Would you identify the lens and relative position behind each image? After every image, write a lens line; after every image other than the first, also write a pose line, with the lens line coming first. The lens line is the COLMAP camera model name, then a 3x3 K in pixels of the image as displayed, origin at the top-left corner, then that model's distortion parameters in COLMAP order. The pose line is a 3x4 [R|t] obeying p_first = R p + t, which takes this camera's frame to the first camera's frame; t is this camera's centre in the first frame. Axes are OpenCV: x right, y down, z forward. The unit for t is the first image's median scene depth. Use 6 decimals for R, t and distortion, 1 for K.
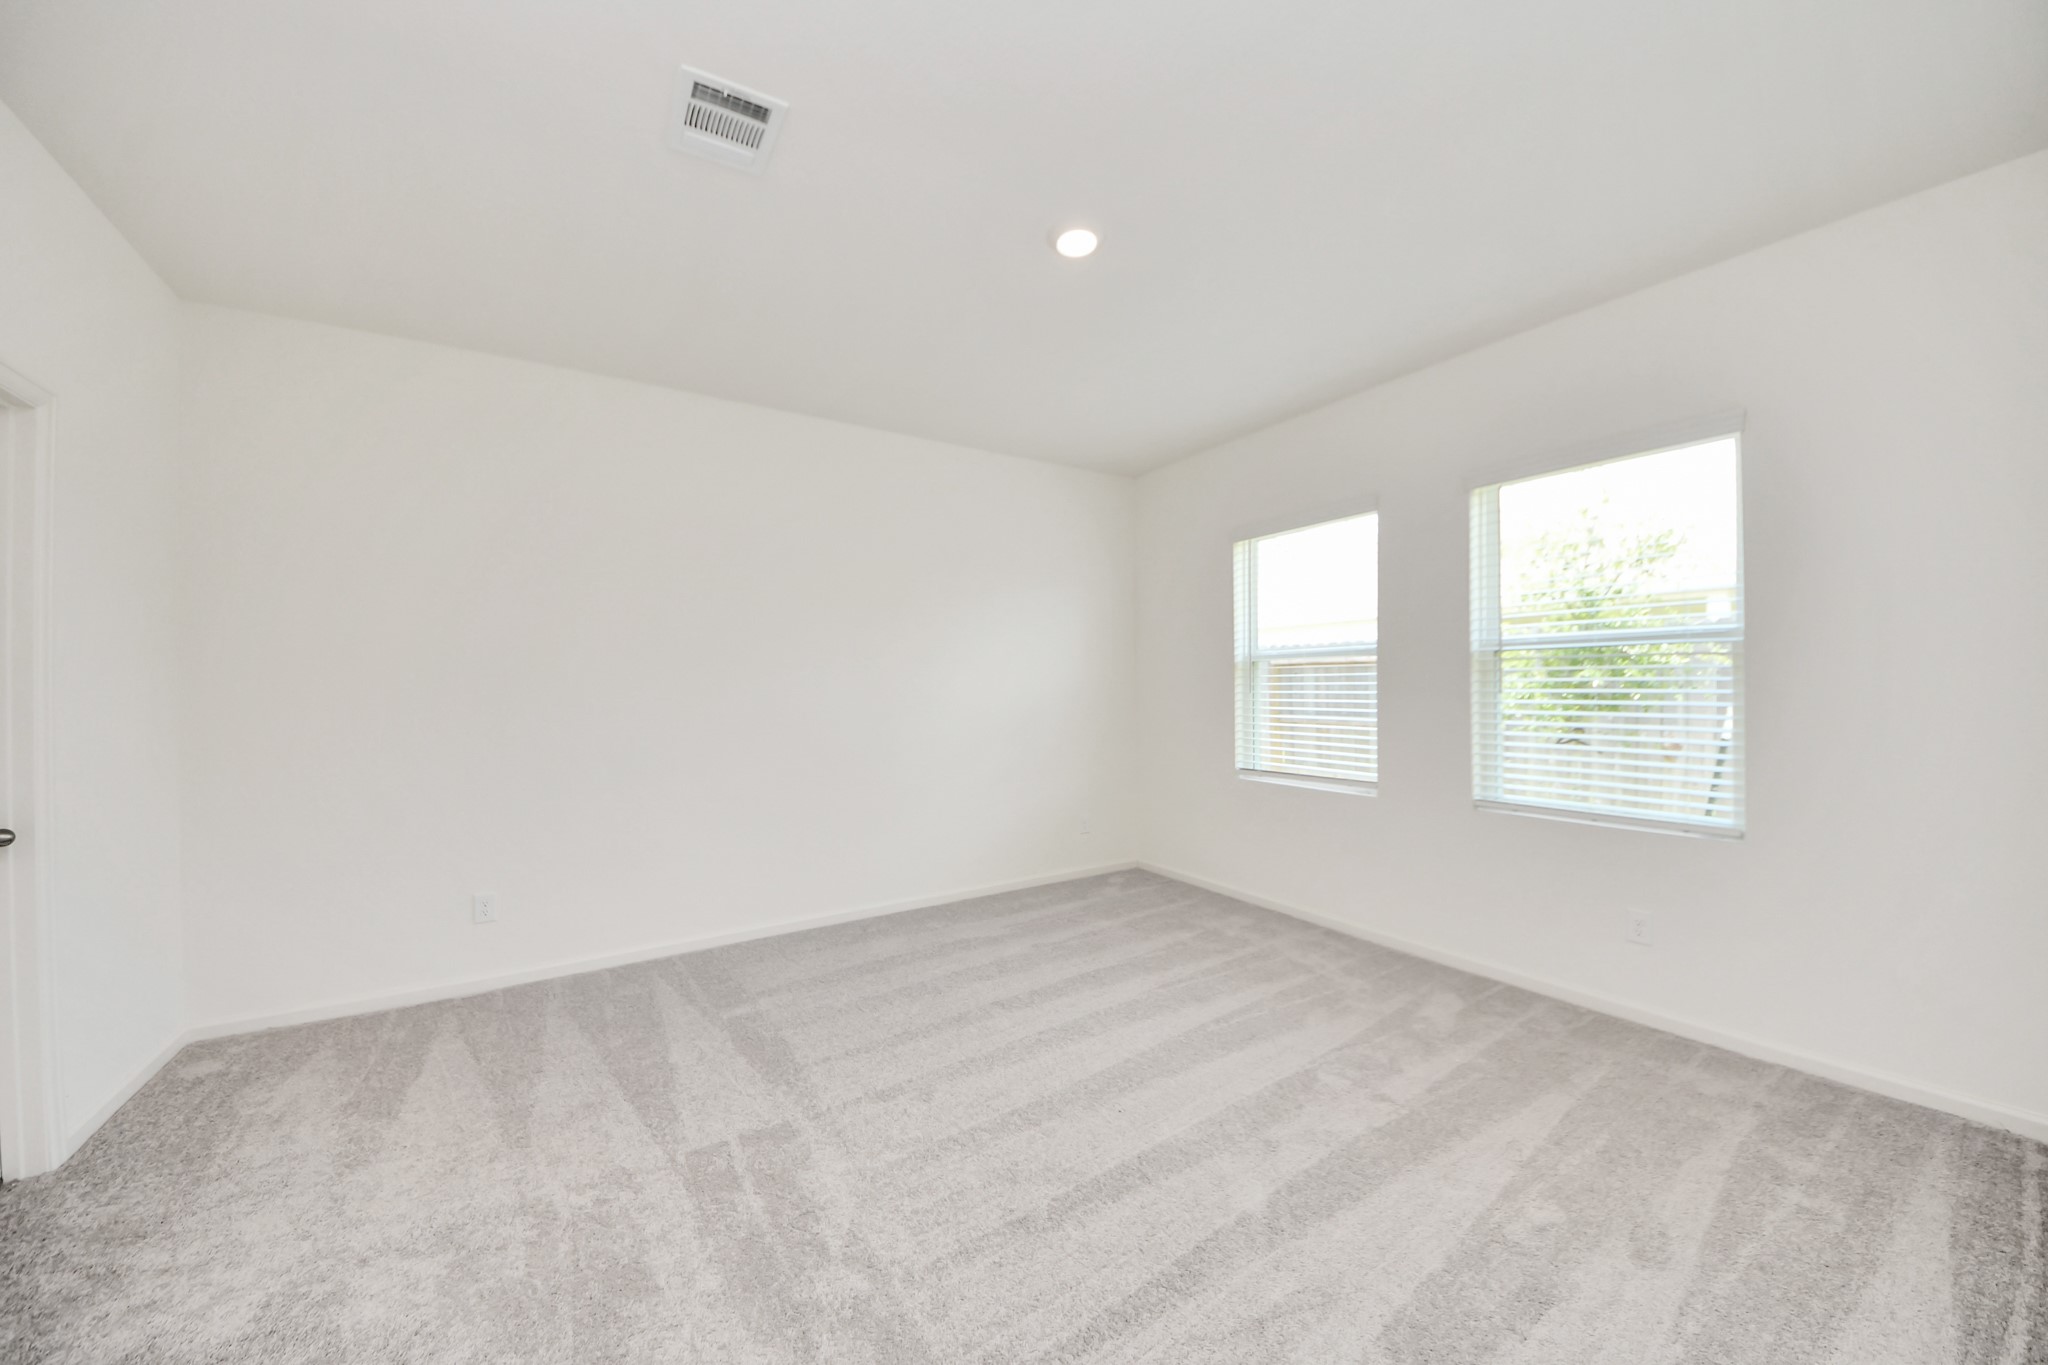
lens RADIAL K [[741.6, 0, 1017.5], [0, 741.6, 690.4], [0, 0, 1]] dist [0.000056, -0.000047]
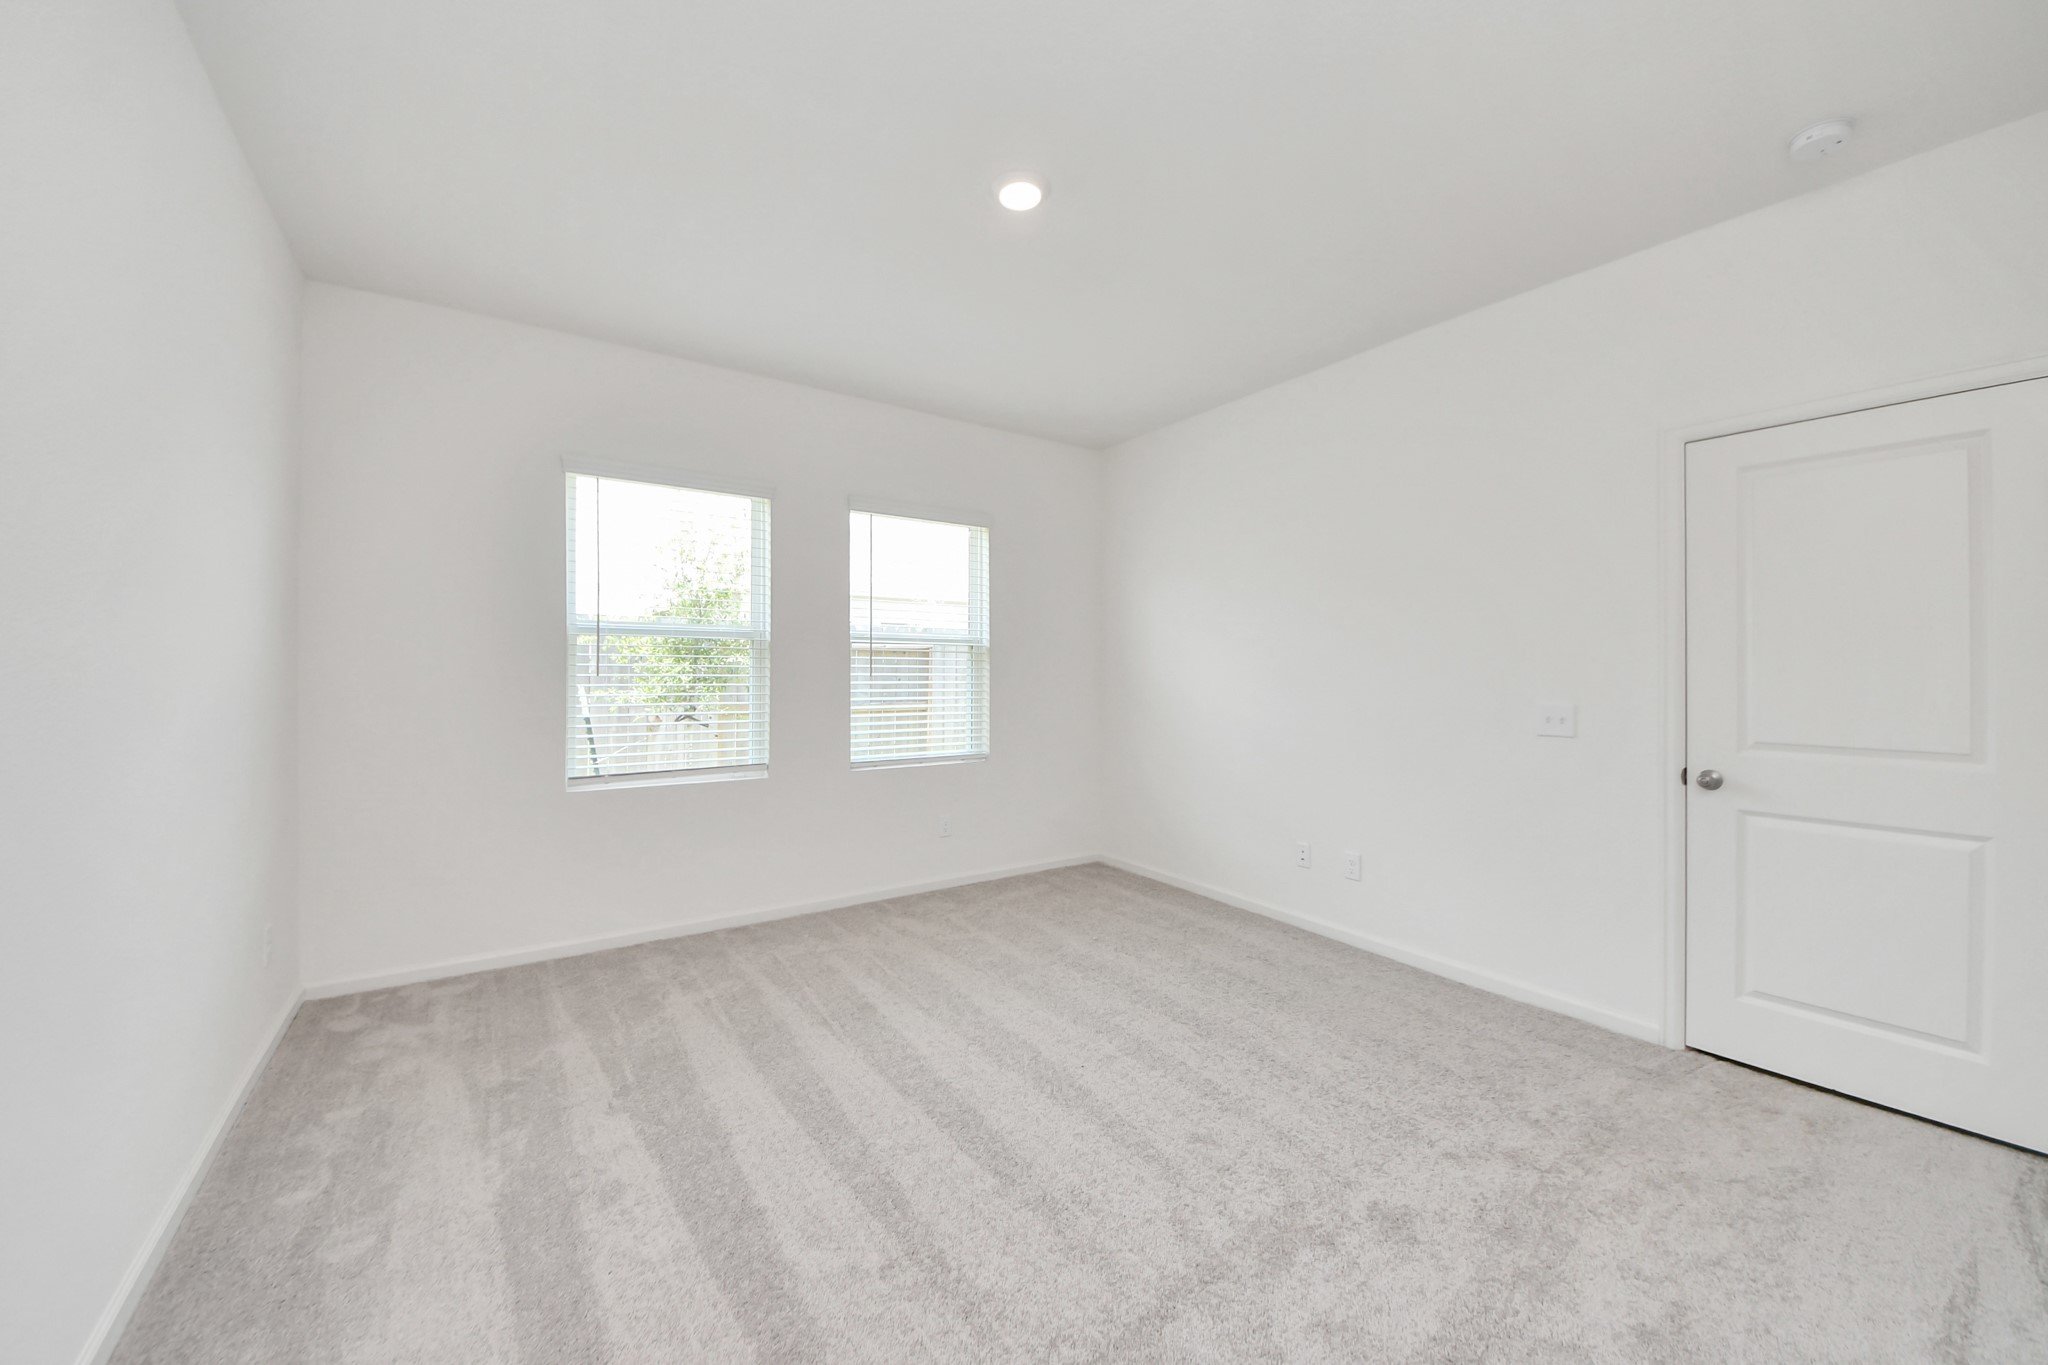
lens RADIAL K [[760.4, 0, 1027.0], [0, 760.4, 669.4], [0, 0, 1]] dist [0.008589, 0.000042]
pose [[-0.061141, 0.004712, 0.998118, -0.597177], [-0.005677, 0.999971, -0.005068, -0.002747], [-0.998113, -0.005976, -0.061113, 0.721462]]
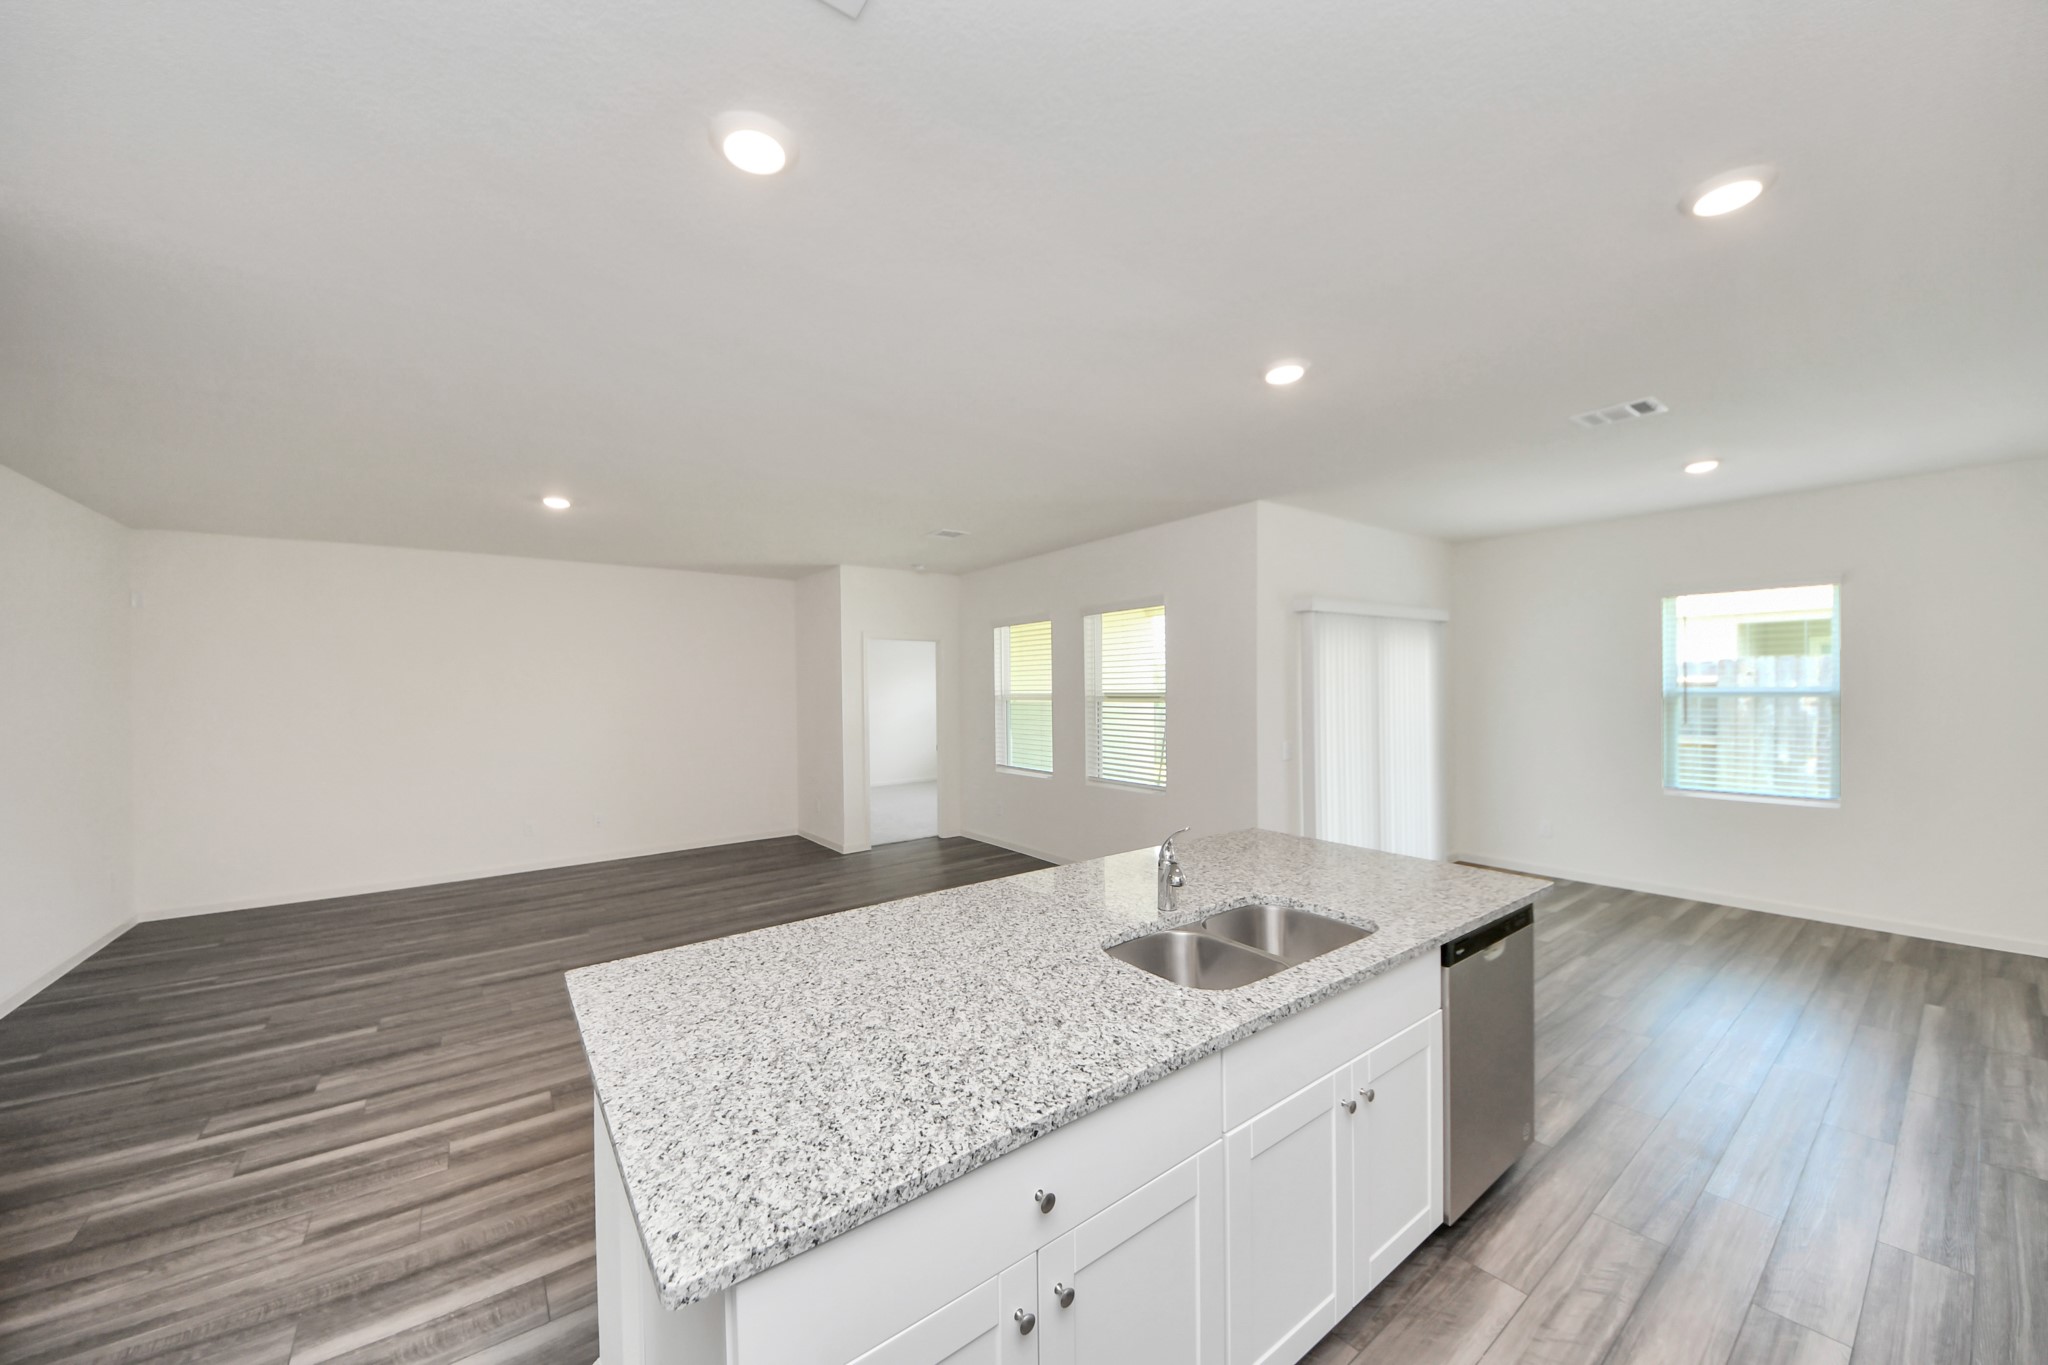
lens RADIAL K [[738.3, 0, 1017.2], [0, 738.3, 701.6], [0, 0, 1]] dist [0.024910, -0.017367]
pose [[0.996729, -0.000824, 0.080816, 0.260097], [0.000569, 0.999995, 0.003173, -0.050834], [-0.080818, -0.003116, 0.996724, -0.799670]]
